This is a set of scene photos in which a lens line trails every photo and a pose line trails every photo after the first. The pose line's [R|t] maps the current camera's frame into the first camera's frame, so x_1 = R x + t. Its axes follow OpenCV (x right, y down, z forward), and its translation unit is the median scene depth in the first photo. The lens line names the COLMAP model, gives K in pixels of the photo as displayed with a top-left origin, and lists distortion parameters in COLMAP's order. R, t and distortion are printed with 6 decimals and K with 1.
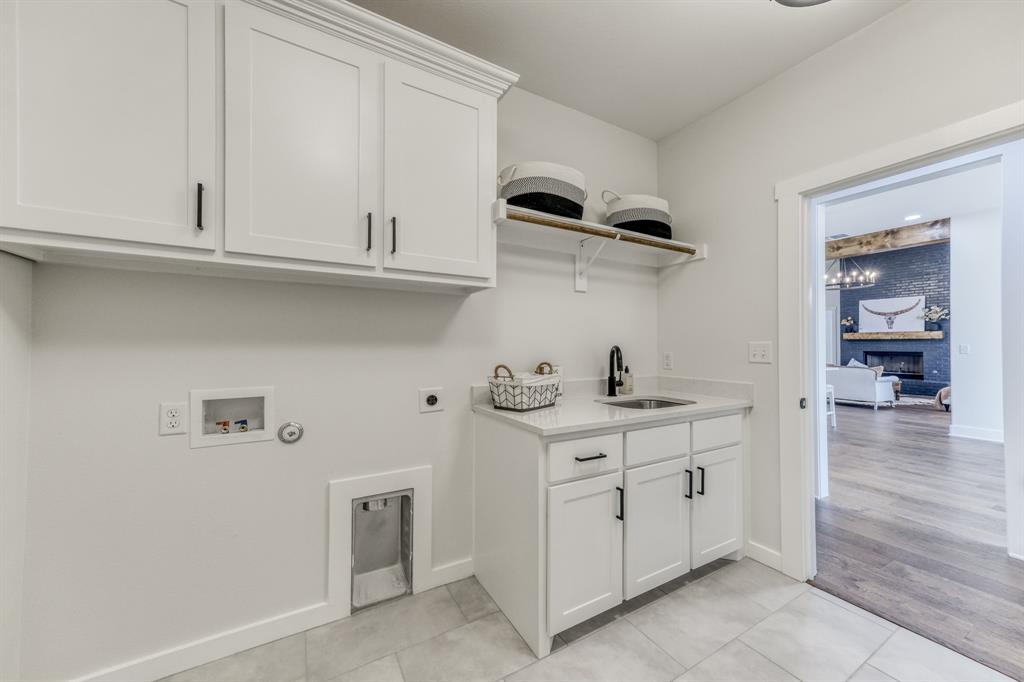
lens RADIAL K [[354.1, 0, 505.8], [0, 354.1, 342.2], [0, 0, 1]] dist [0.000506, 0.000081]
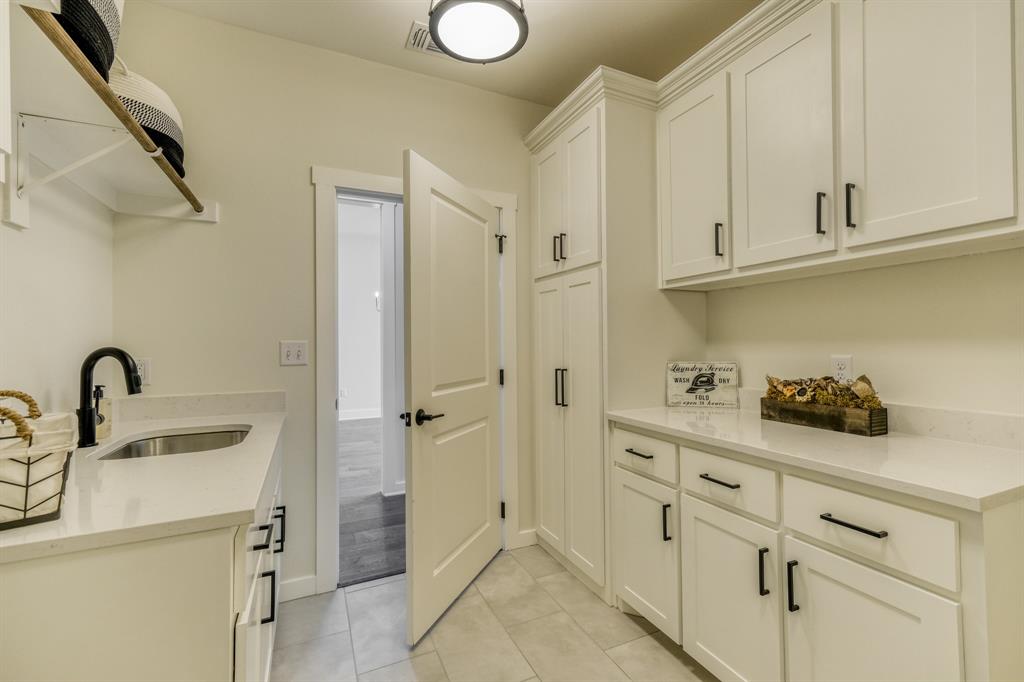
lens RADIAL K [[465.2, 0, 511.6], [0, 465.2, 337.4], [0, 0, 1]] dist [0.011620, 0.000039]
pose [[0.088002, 0.007301, 0.996094, -0.391585], [0.000810, 0.999972, -0.007401, 0.000528], [-0.996120, 0.001458, 0.087994, 0.409431]]
